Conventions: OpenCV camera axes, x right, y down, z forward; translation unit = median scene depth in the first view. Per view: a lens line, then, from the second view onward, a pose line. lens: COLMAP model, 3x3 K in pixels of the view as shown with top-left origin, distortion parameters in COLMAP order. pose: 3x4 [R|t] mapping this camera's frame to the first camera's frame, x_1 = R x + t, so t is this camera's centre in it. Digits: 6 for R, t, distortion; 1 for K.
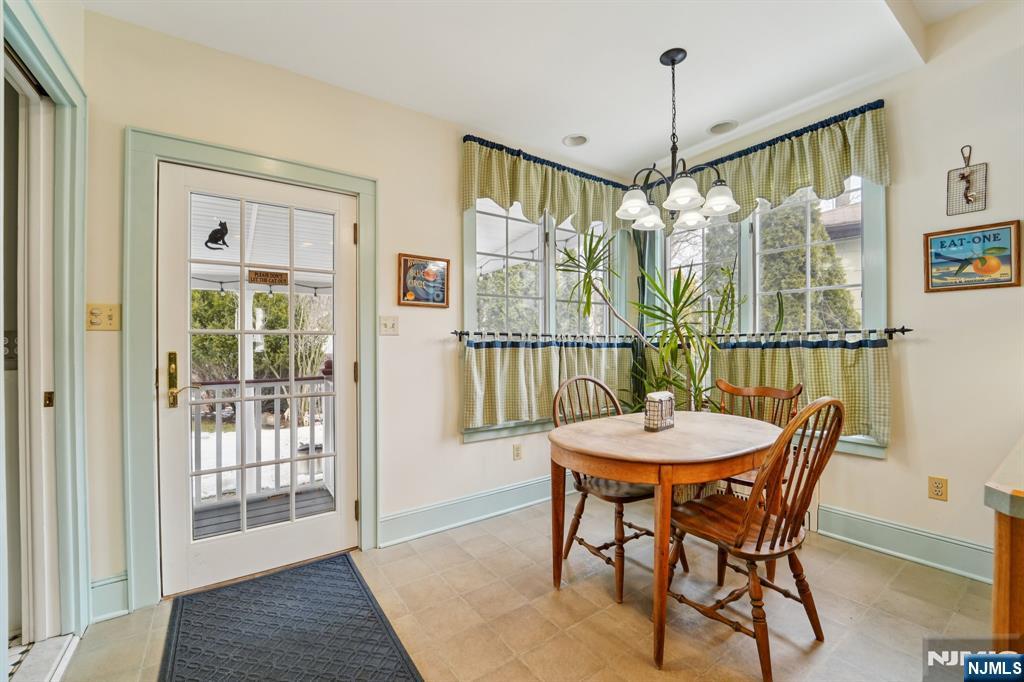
lens RADIAL K [[418.6, 0, 510.5], [0, 418.6, 343.9], [0, 0, 1]] dist [-0.021104, -0.000122]
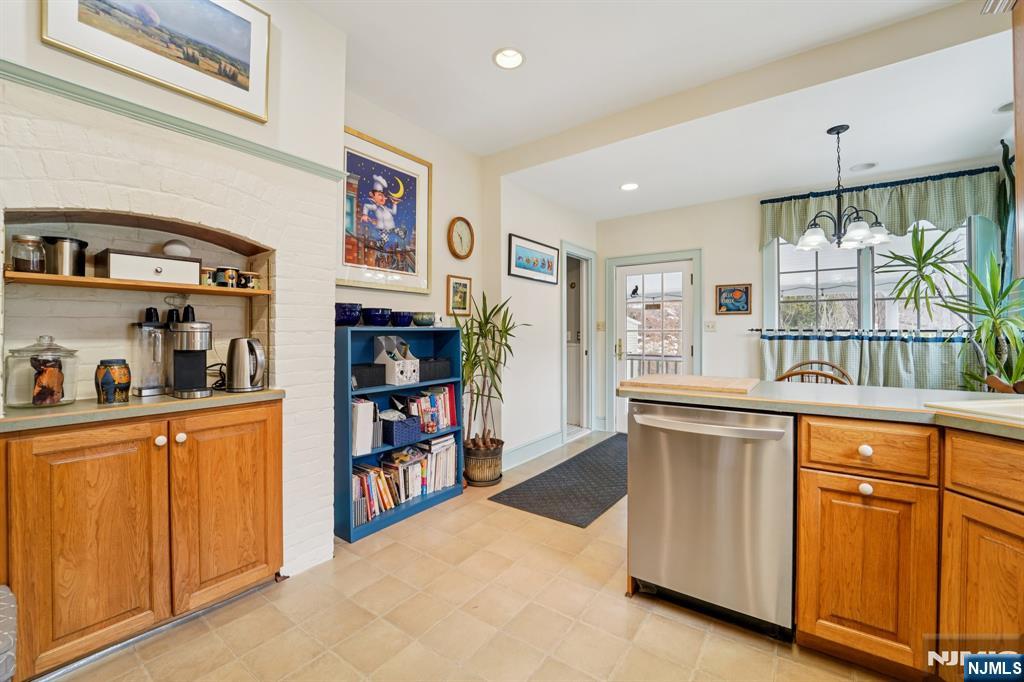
lens RADIAL K [[418.5, 0, 514.4], [0, 418.5, 332.5], [0, 0, 1]] dist [-0.023348, -0.000222]
pose [[0.335376, -0.000880, -0.942084, 1.013923], [-0.007304, 0.999967, -0.003534, -0.004003], [0.942056, 0.008066, 0.335358, -0.360041]]
